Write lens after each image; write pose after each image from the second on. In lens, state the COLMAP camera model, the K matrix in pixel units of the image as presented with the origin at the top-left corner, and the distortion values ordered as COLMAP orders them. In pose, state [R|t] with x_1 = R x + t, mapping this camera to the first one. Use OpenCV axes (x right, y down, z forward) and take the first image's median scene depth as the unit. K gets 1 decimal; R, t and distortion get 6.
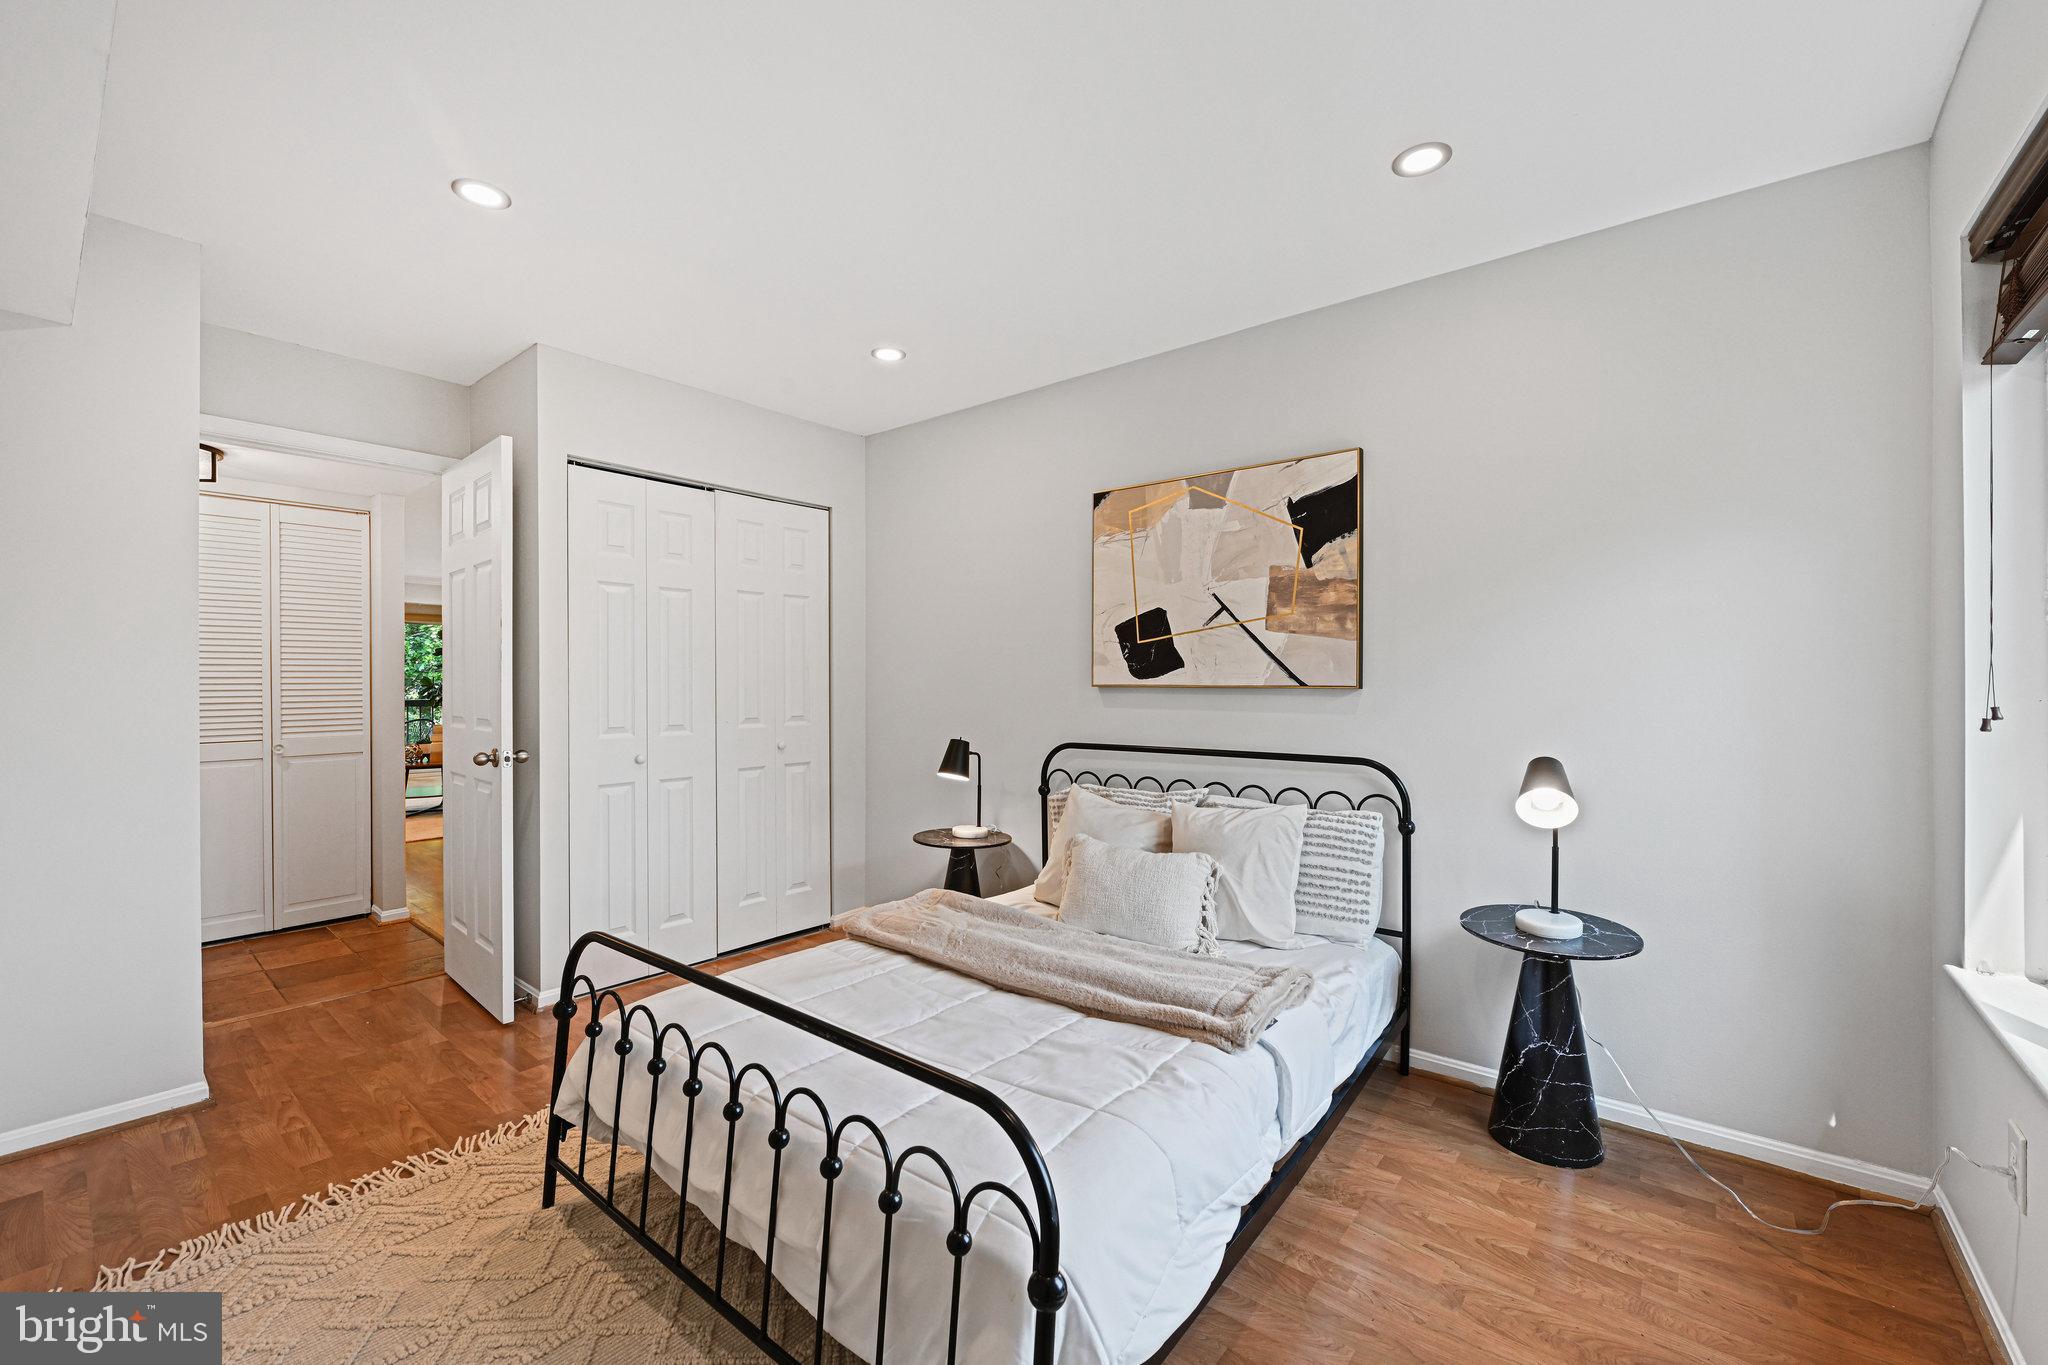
lens RADIAL K [[832.8, 0, 1021.1], [0, 832.8, 685.5], [0, 0, 1]] dist [-0.009649, -0.000616]
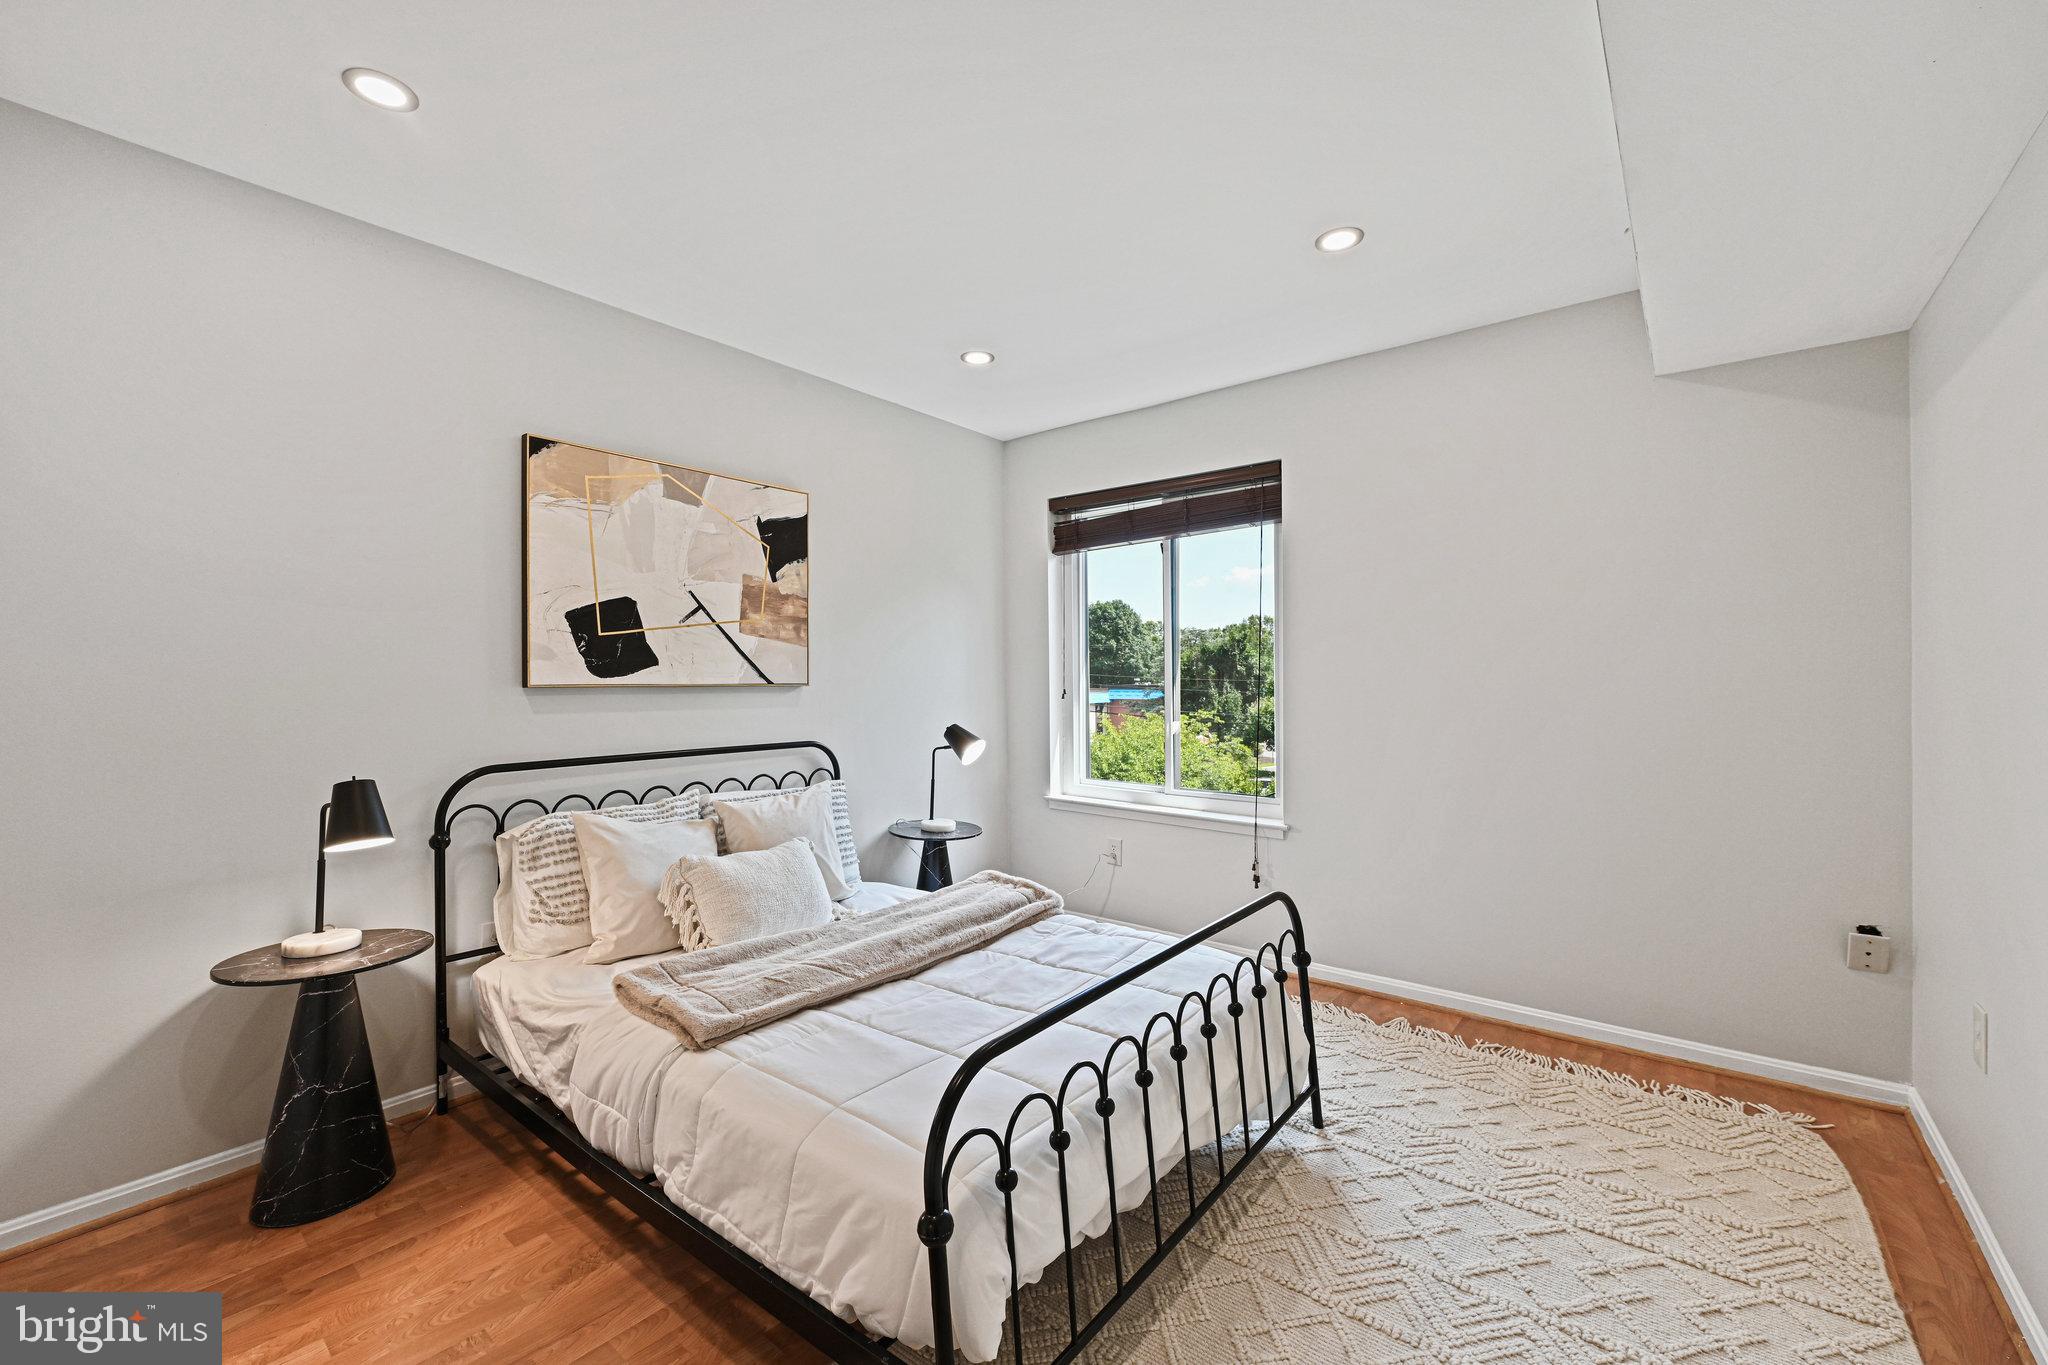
lens RADIAL K [[832.8, 0, 1021.7], [0, 832.8, 678.3], [0, 0, 1]] dist [-0.009649, -0.000616]
pose [[-0.011854, 0.003088, 0.999925, -0.799170], [0.010916, 0.999936, -0.002959, -0.000261], [-0.999870, 0.010880, -0.011887, 0.656918]]
